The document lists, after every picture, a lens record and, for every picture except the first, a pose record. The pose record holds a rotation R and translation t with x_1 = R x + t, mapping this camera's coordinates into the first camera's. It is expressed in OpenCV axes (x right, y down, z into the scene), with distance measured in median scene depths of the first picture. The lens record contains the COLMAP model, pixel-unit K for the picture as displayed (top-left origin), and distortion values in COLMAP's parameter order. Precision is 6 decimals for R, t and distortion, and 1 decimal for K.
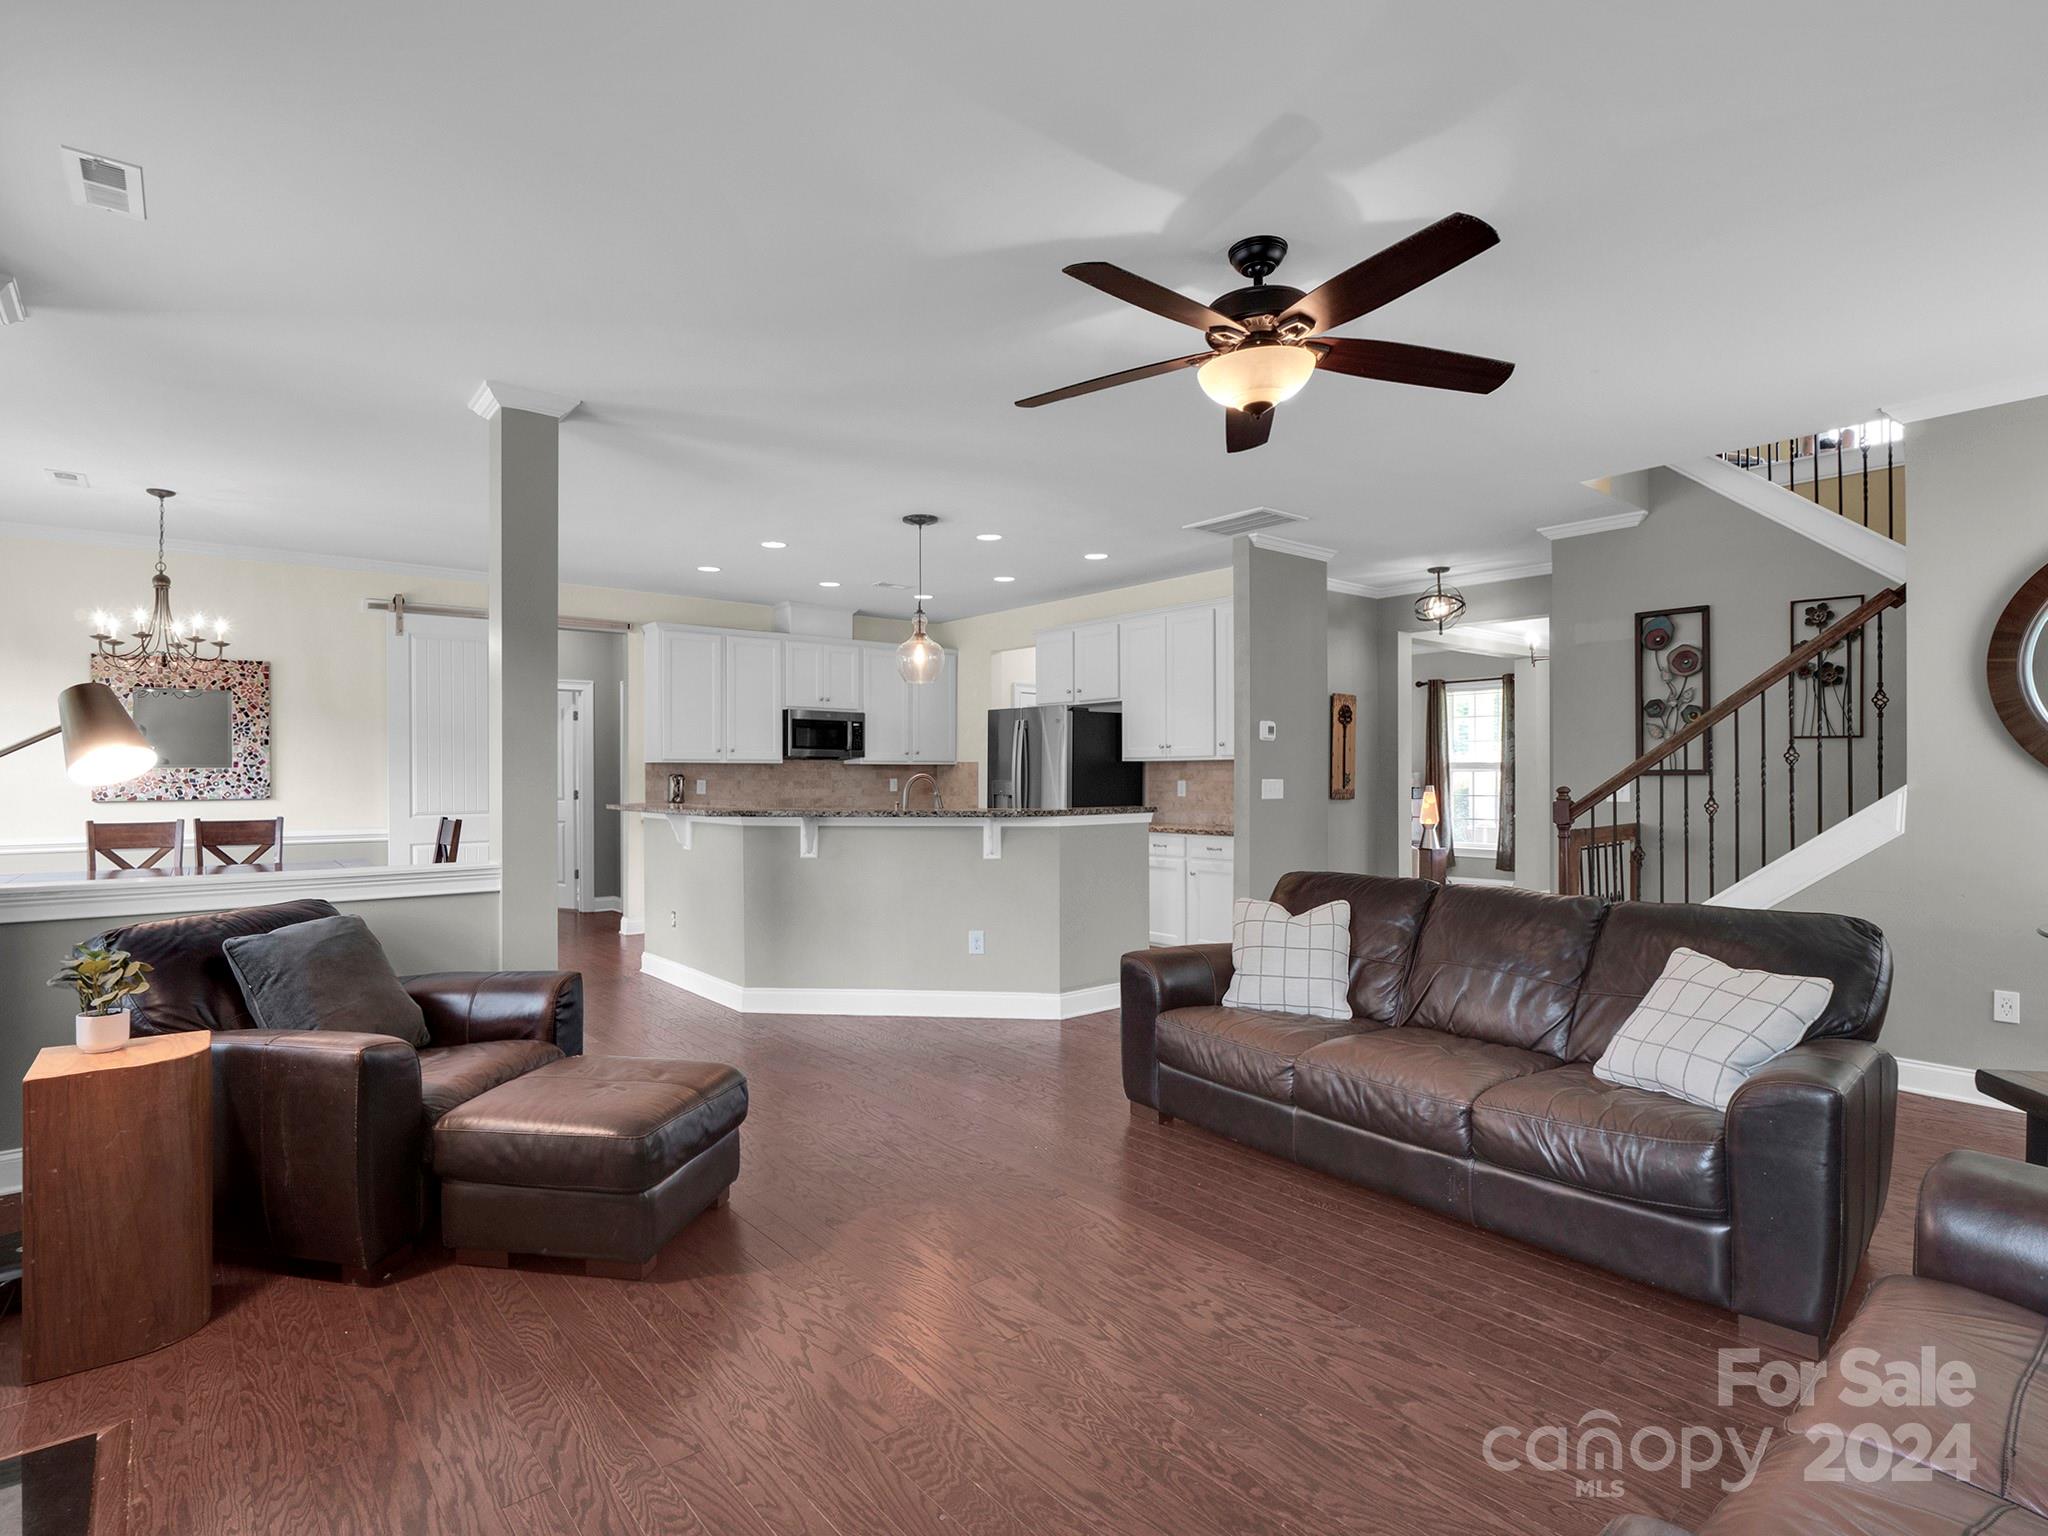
lens RADIAL K [[1036.8, 0, 1009.4], [0, 1036.8, 775.0], [0, 0, 1]] dist [-0.007704, -0.005096]
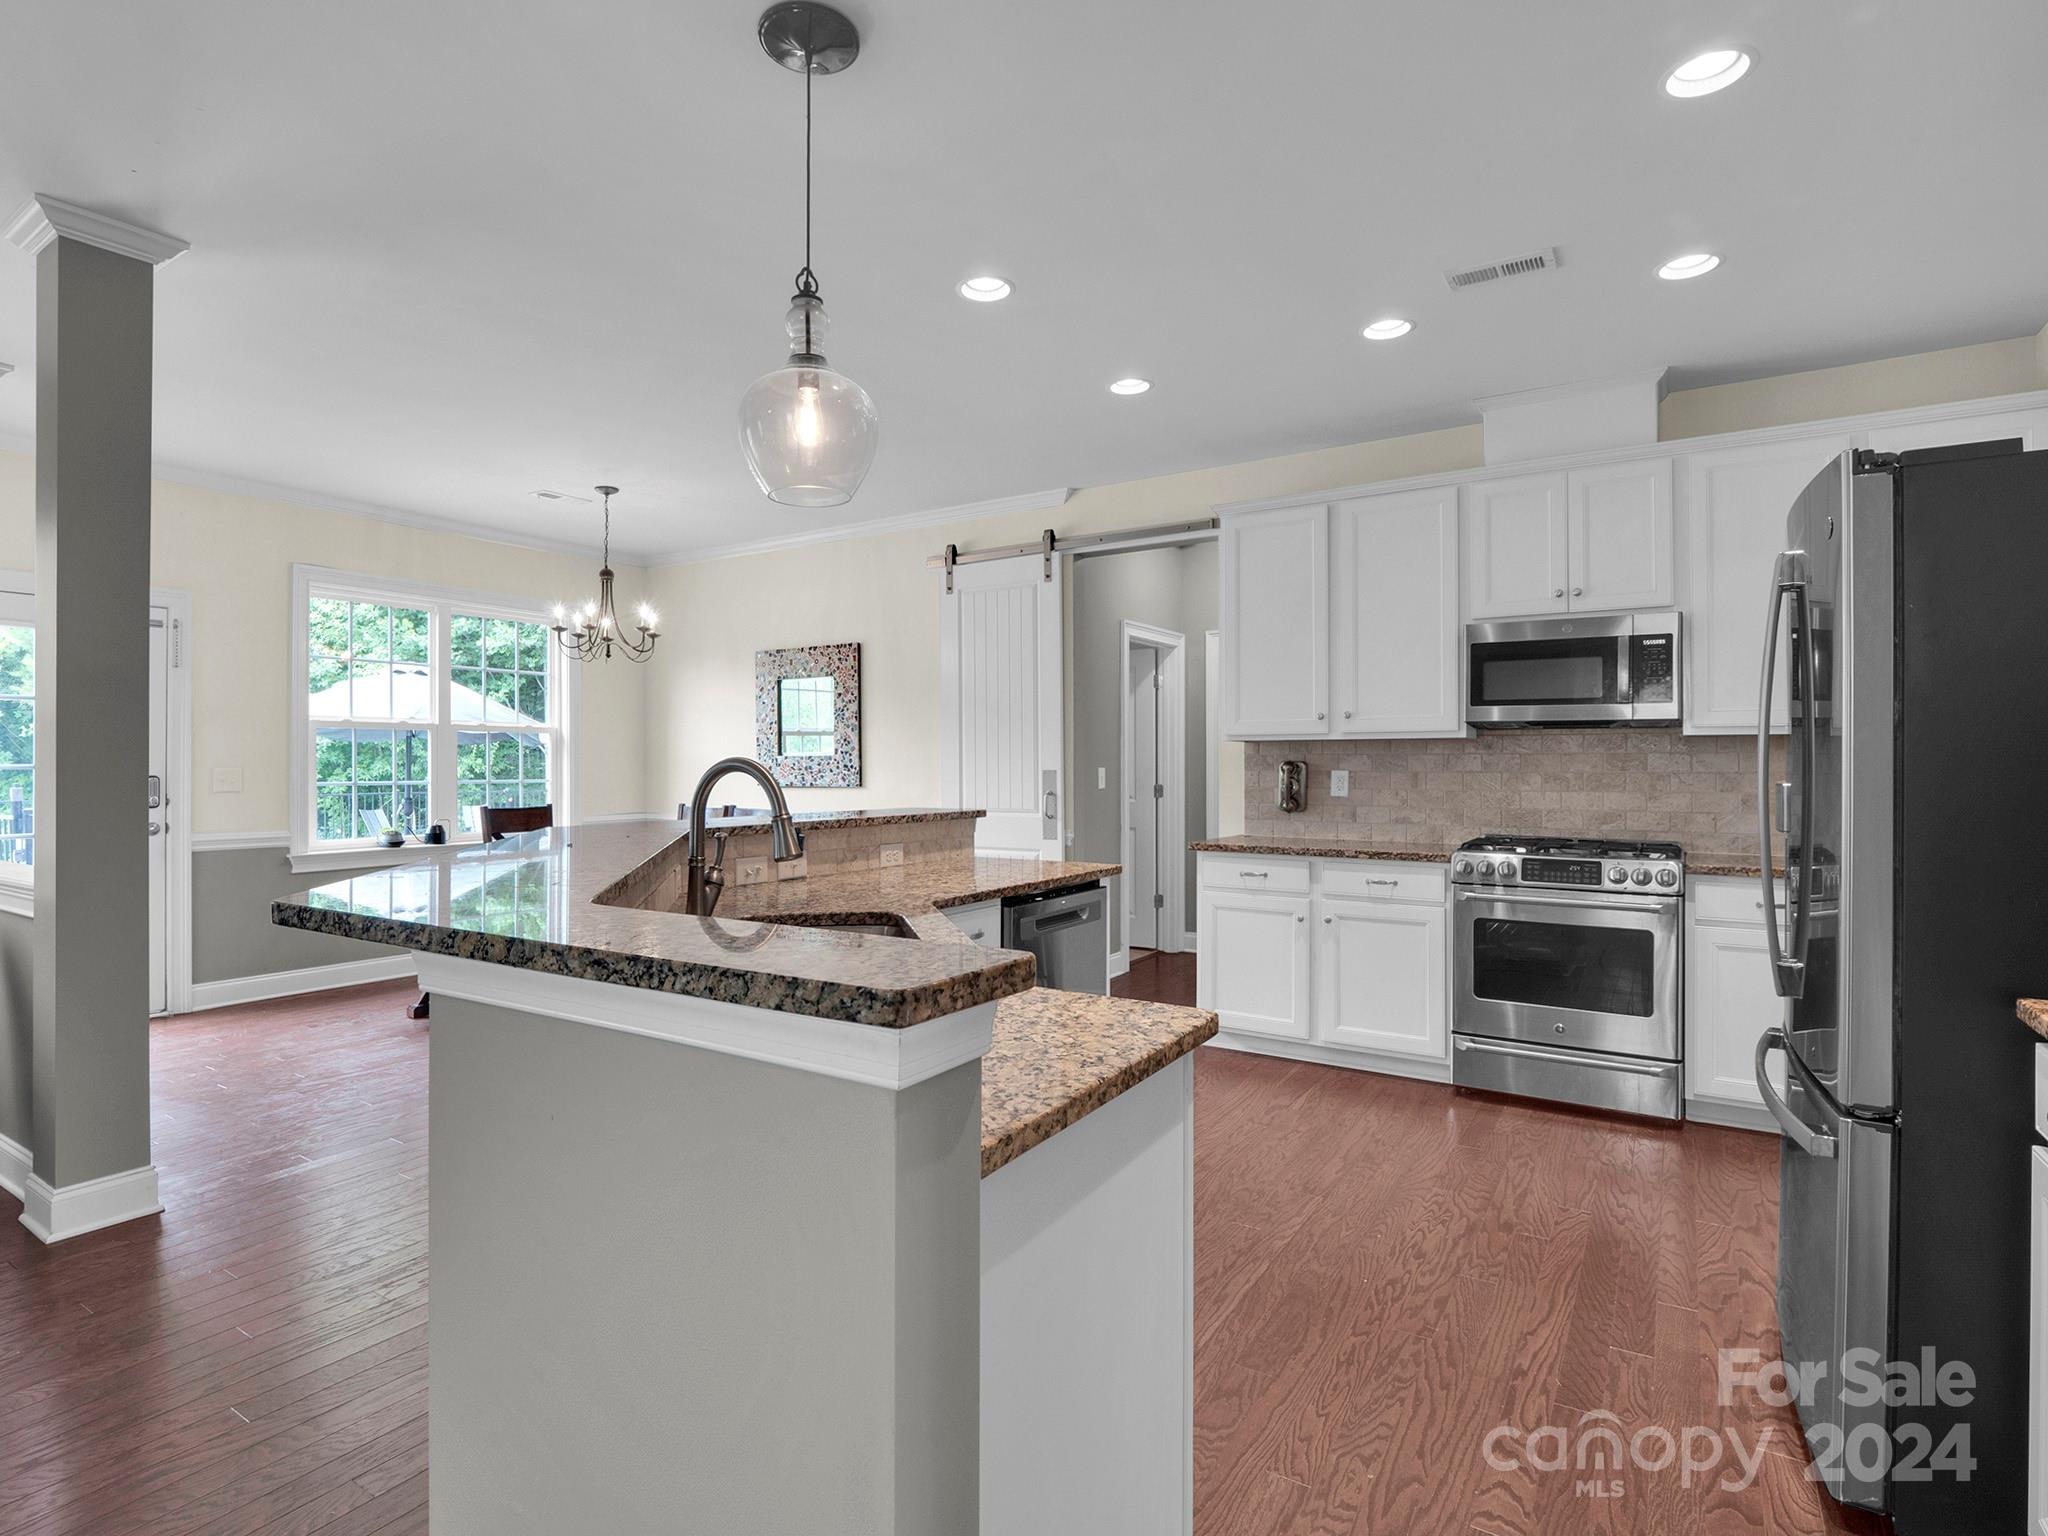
lens RADIAL K [[1036.8, 0, 1024.9], [0, 1036.8, 765.9], [0, 0, 1]] dist [-0.007704, -0.005096]
pose [[0.306702, 0.003455, -0.951799, 0.237867], [0.000277, 0.999993, 0.003720, 0.000051], [0.951805, -0.001404, 0.306699, 0.866029]]
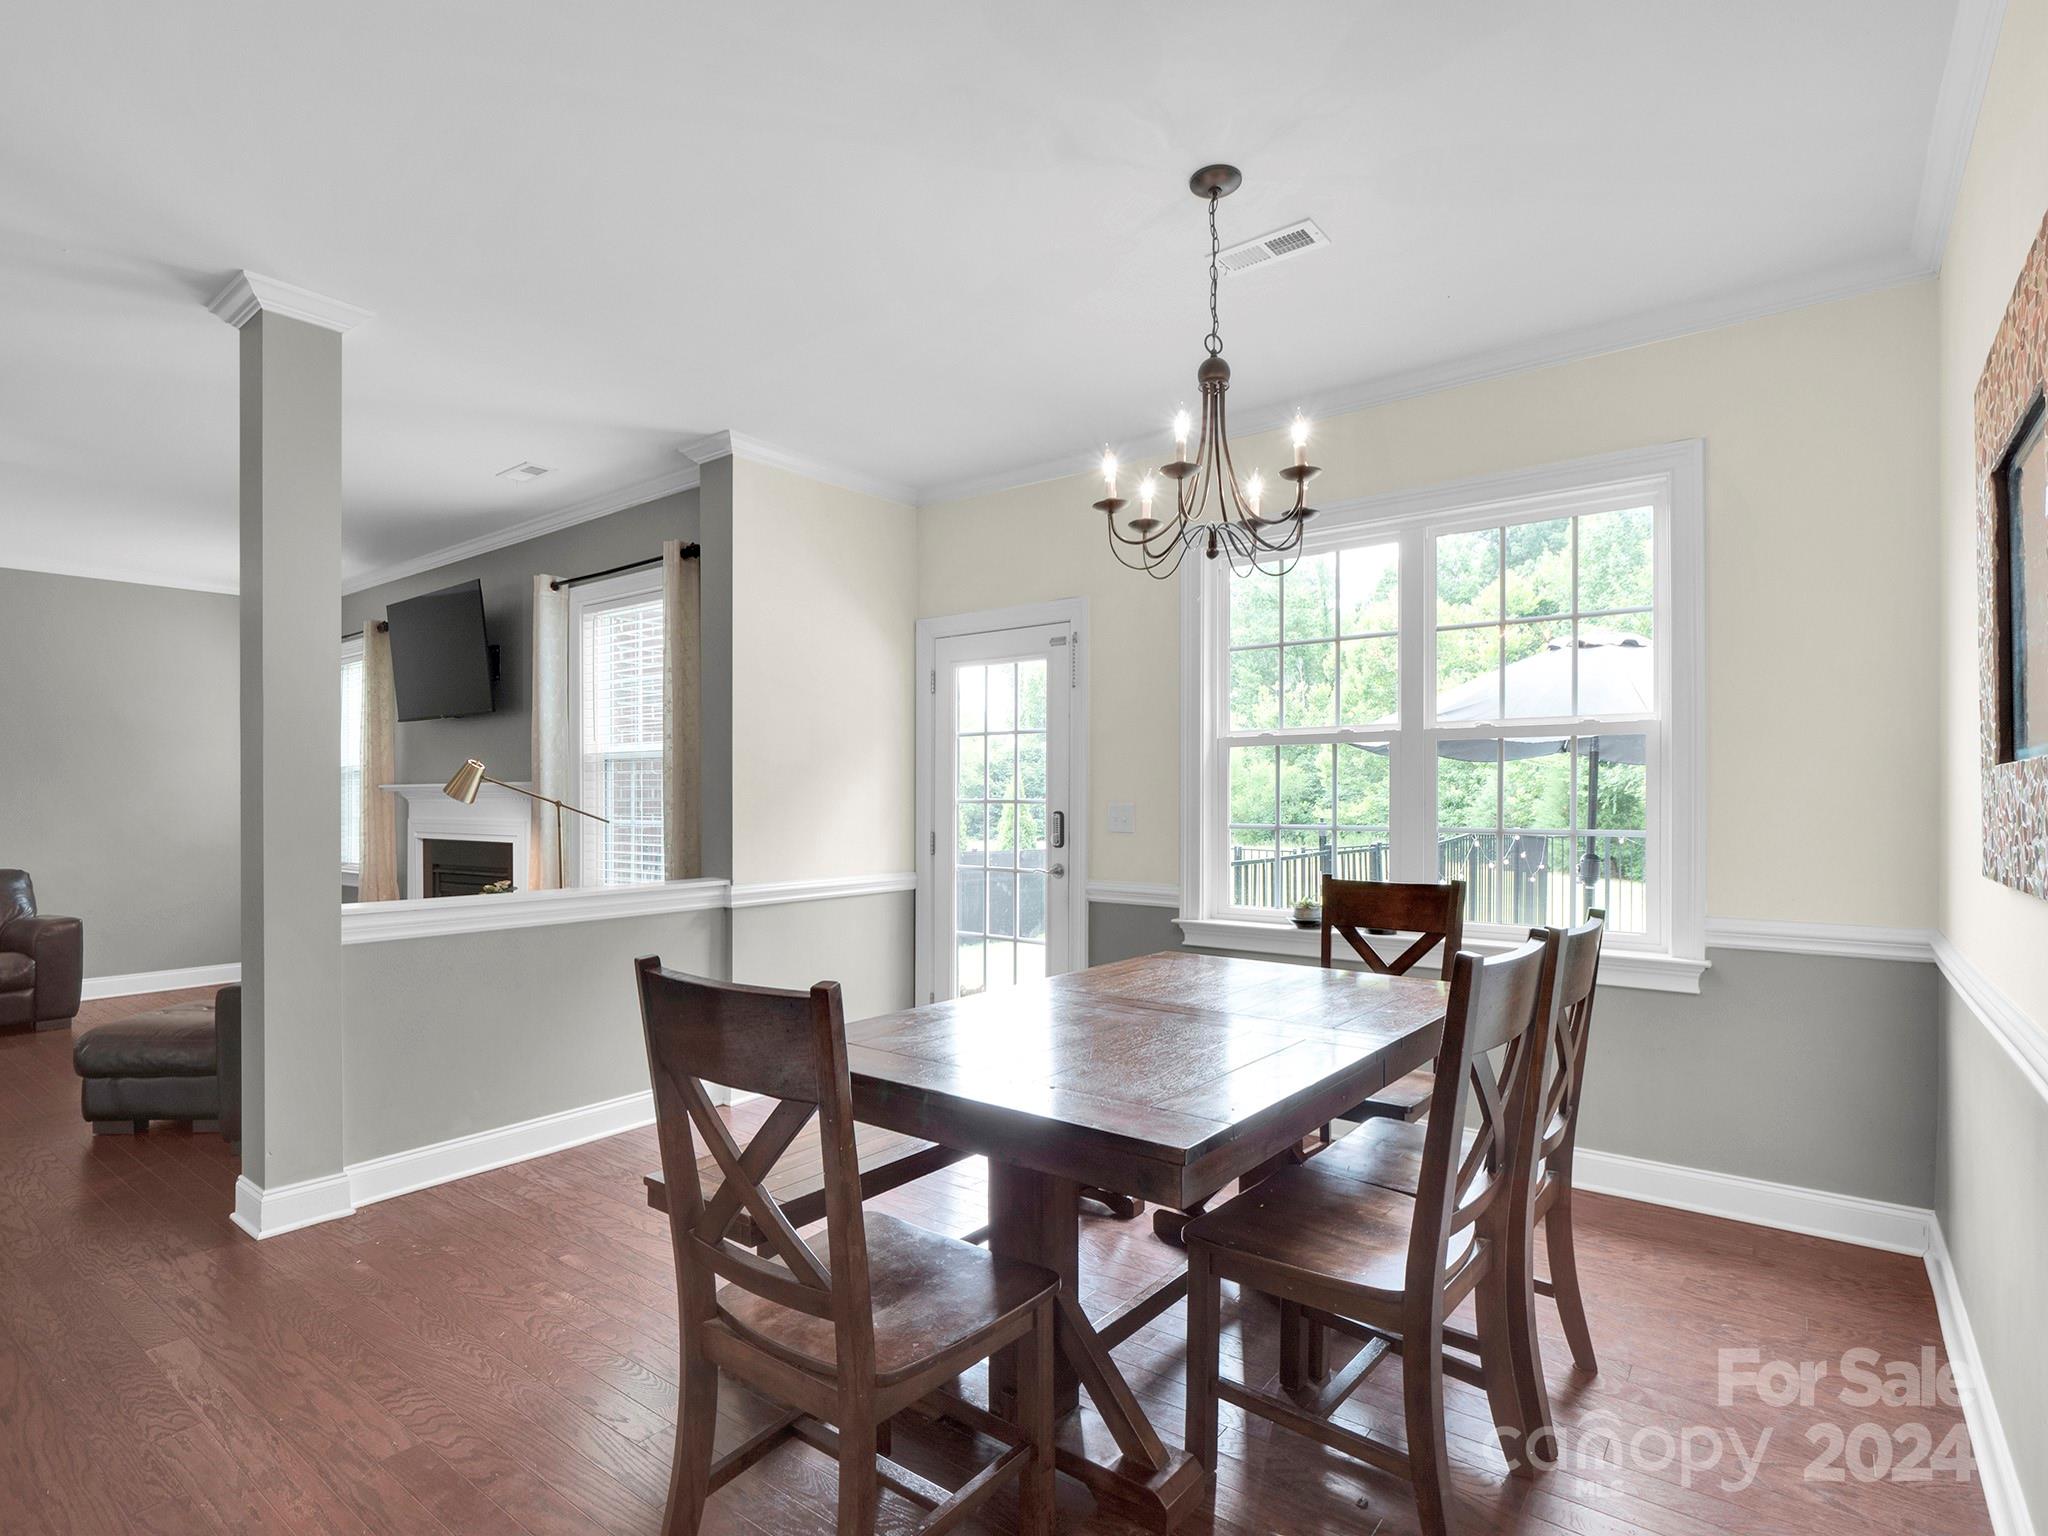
lens RADIAL K [[1036.8, 0, 1018.4], [0, 1036.8, 798.6], [0, 0, 1]] dist [-0.007704, -0.005096]
pose [[-0.973840, 0.003594, -0.227208, -0.502849], [0.003737, 0.999993, -0.000200, 0.001892], [0.227206, -0.001044, -0.973846, 1.144388]]
